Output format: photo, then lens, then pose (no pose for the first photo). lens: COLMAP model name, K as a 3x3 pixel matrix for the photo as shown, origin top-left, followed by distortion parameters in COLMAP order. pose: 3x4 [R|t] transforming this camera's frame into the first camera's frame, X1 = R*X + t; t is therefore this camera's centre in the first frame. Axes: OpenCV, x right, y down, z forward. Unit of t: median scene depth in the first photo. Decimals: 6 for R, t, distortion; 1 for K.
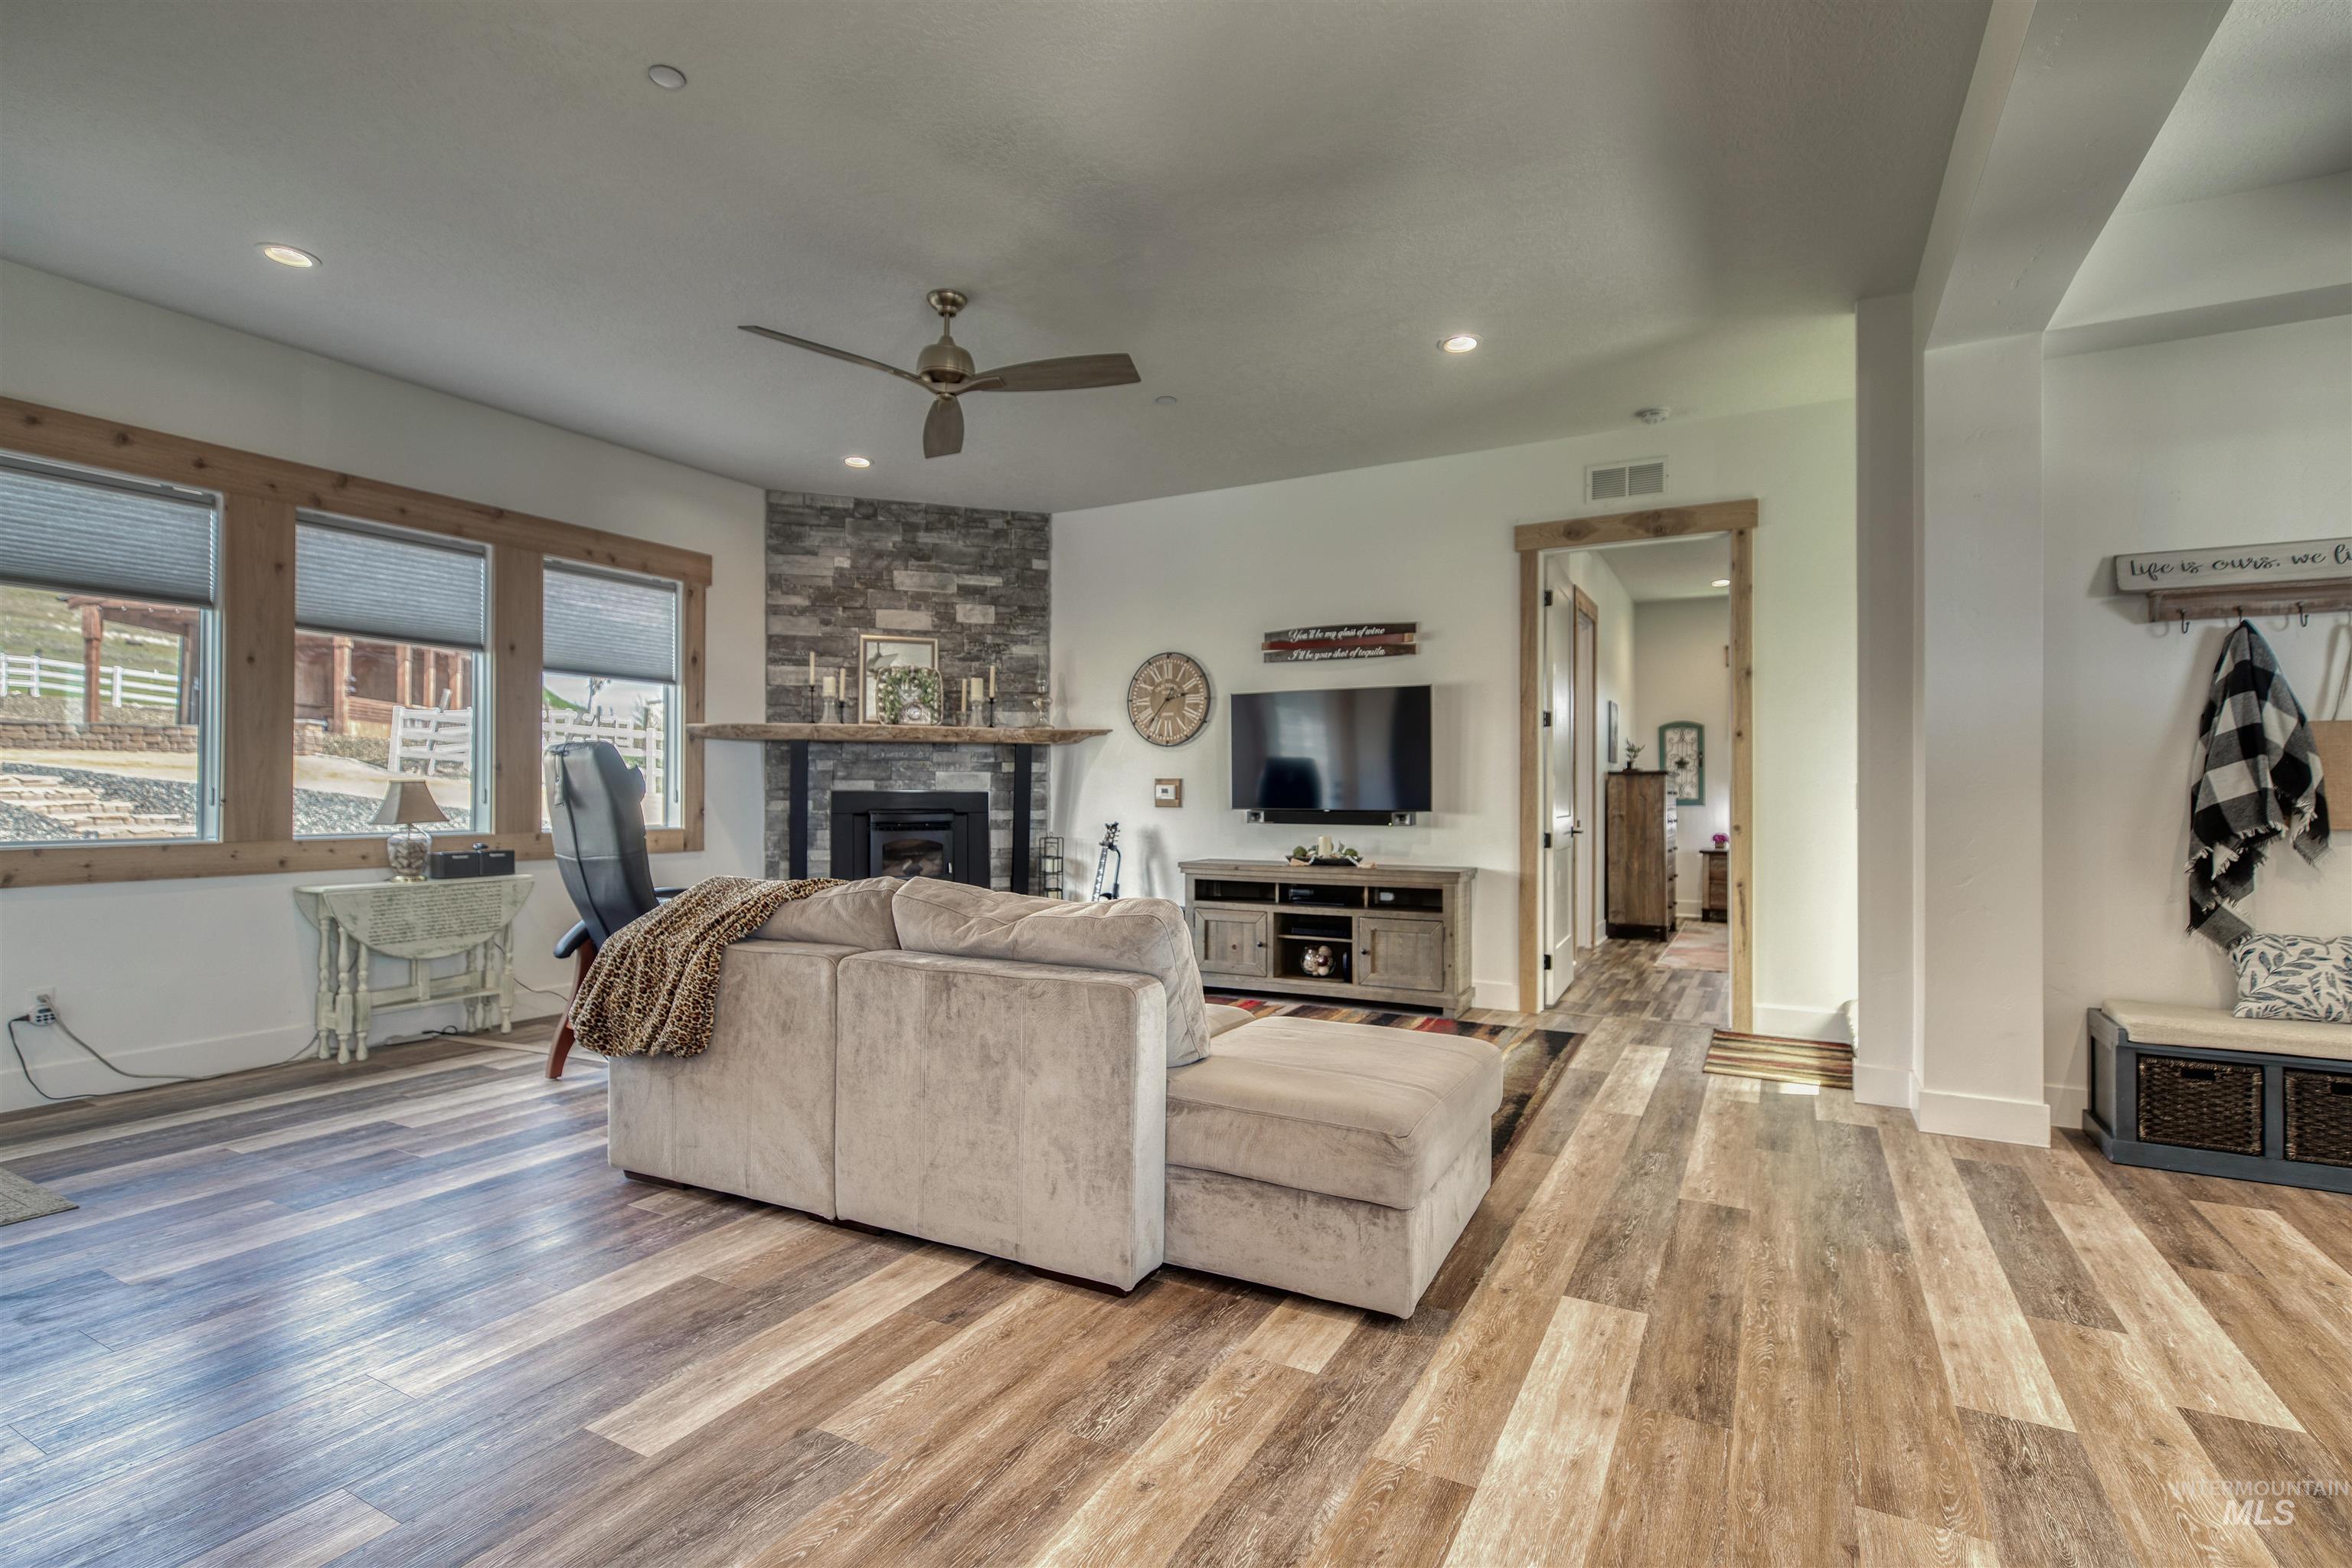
lens RADIAL K [[1089.5, 0, 1176.0], [0, 1089.5, 784.0], [0, 0, 1]] dist [0.004412, -0.000533]
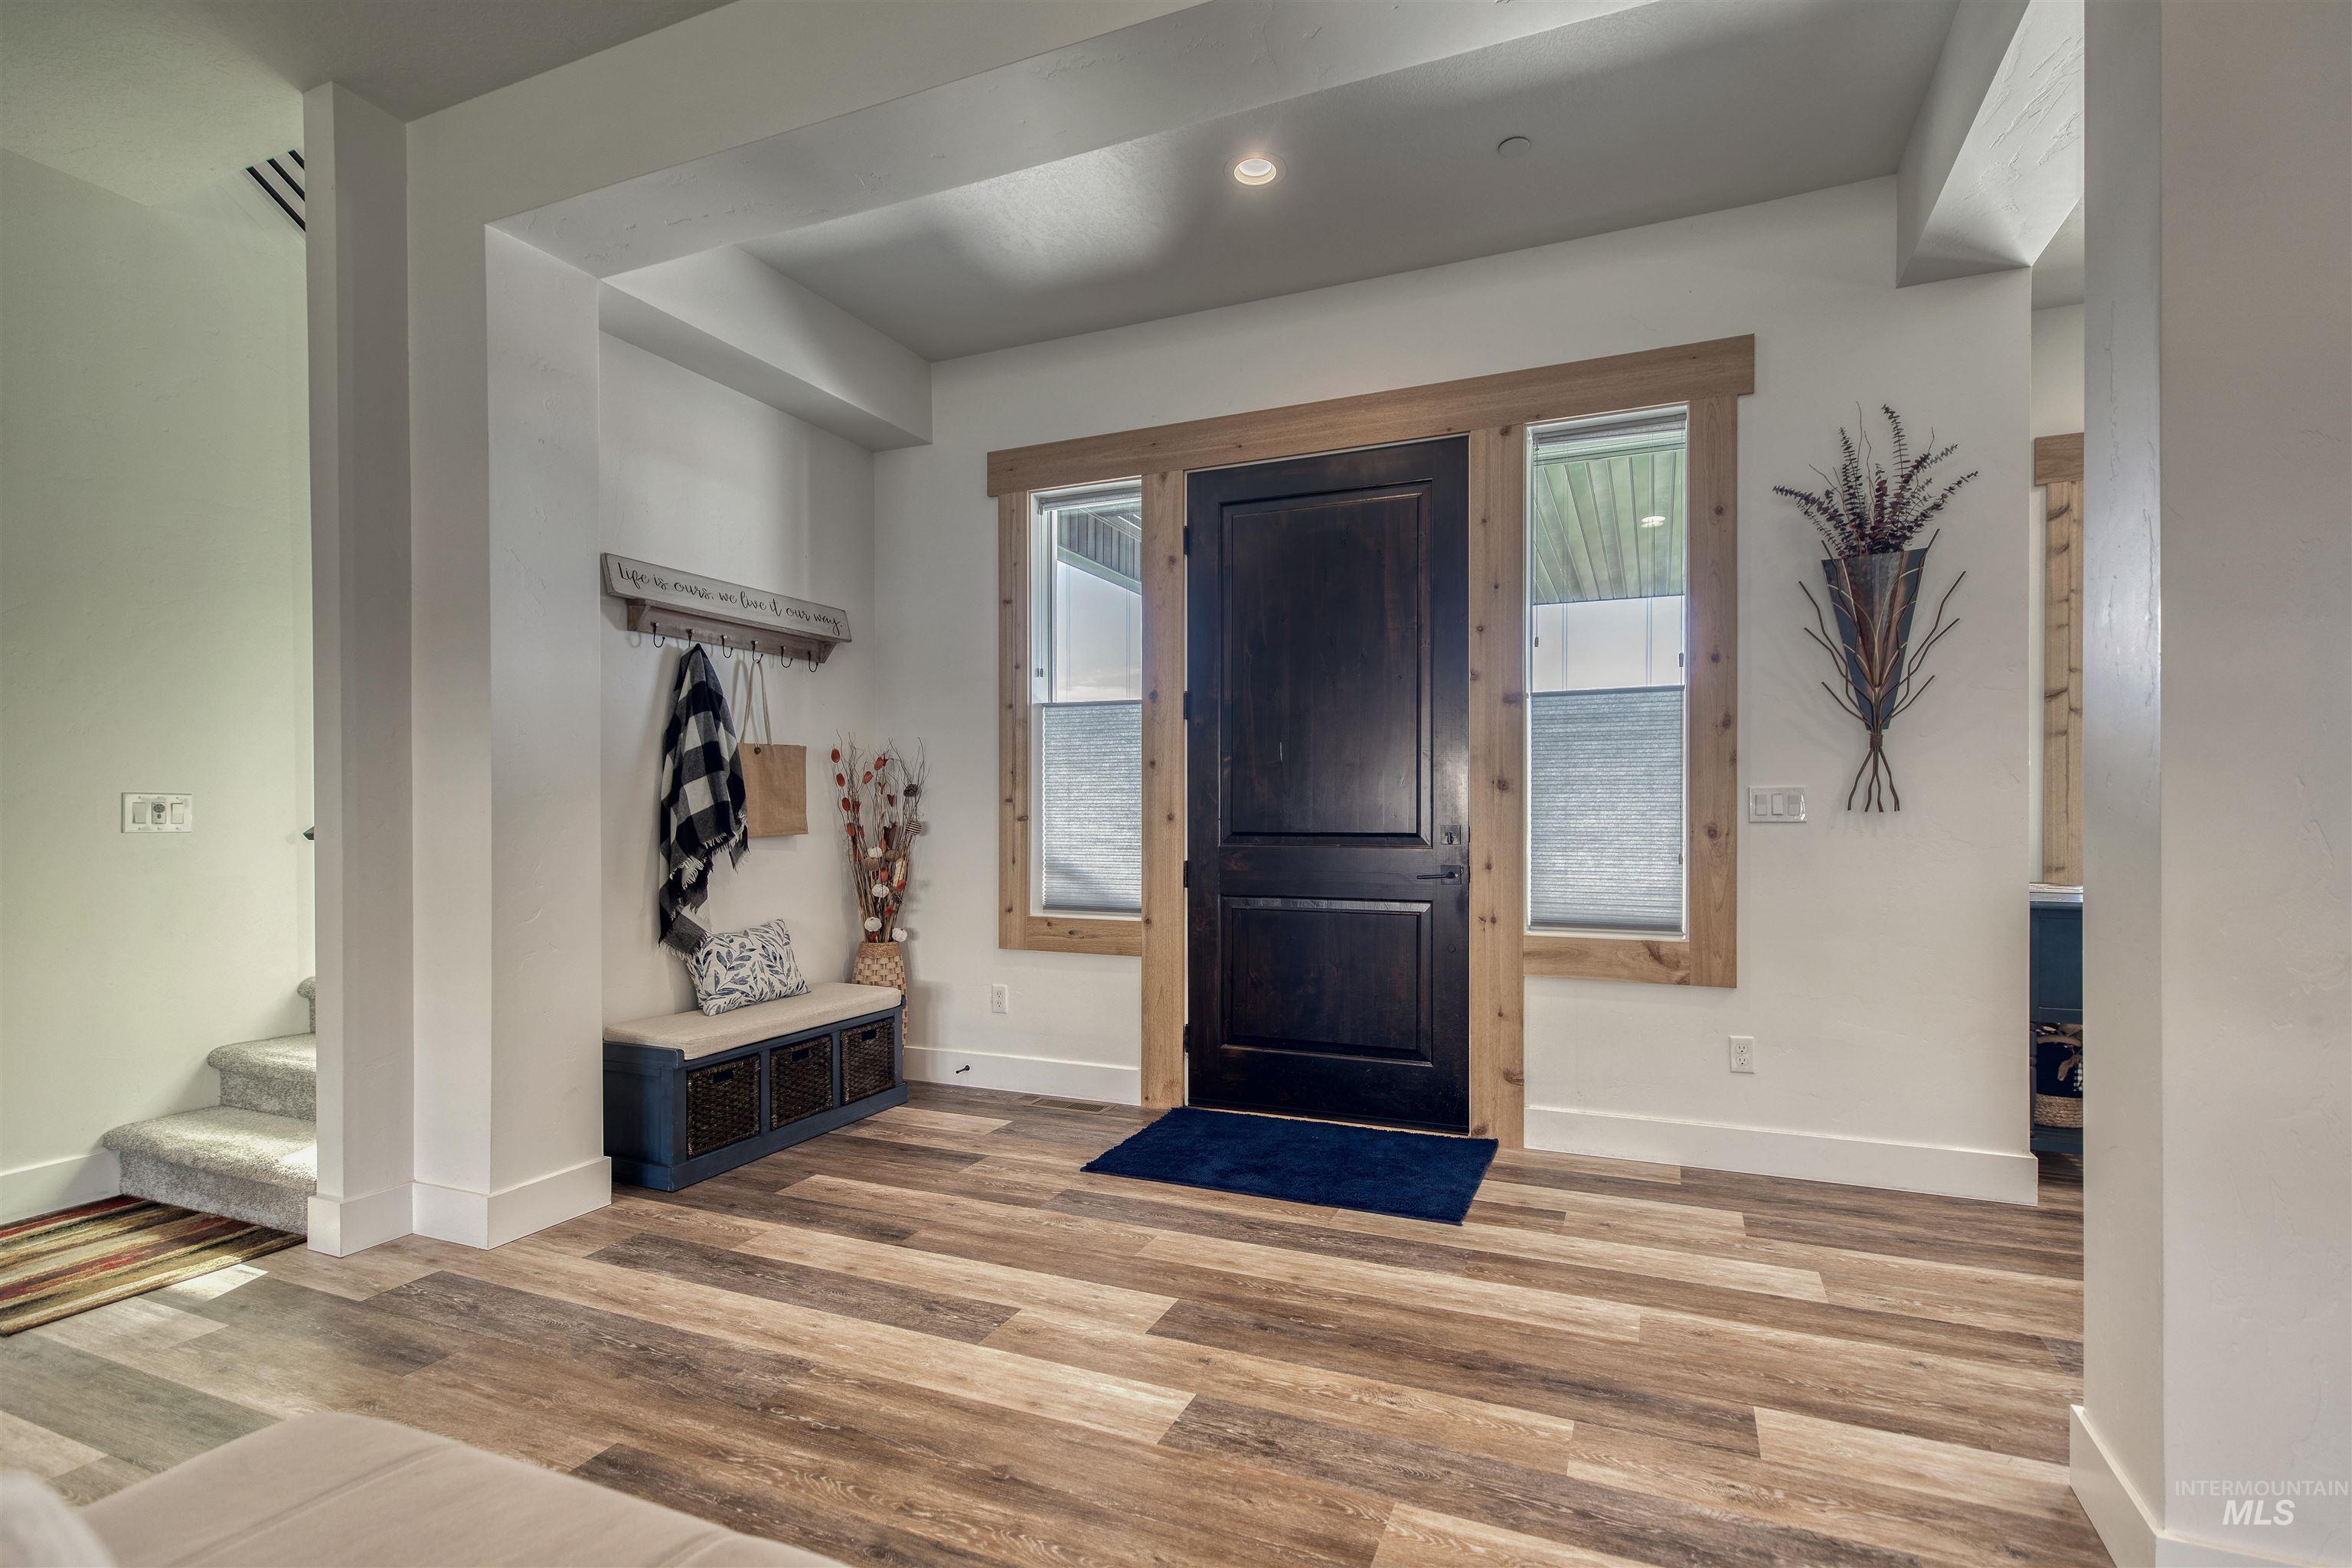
lens RADIAL K [[1084.4, 0, 1216.4], [0, 1084.4, 819.3], [0, 0, 1]] dist [0.000933, 0.000054]
pose [[-0.111410, -0.011030, 0.993713, -0.077886], [-0.005281, 0.999931, 0.010507, 0.004494], [-0.993761, -0.004077, -0.111460, 0.361264]]
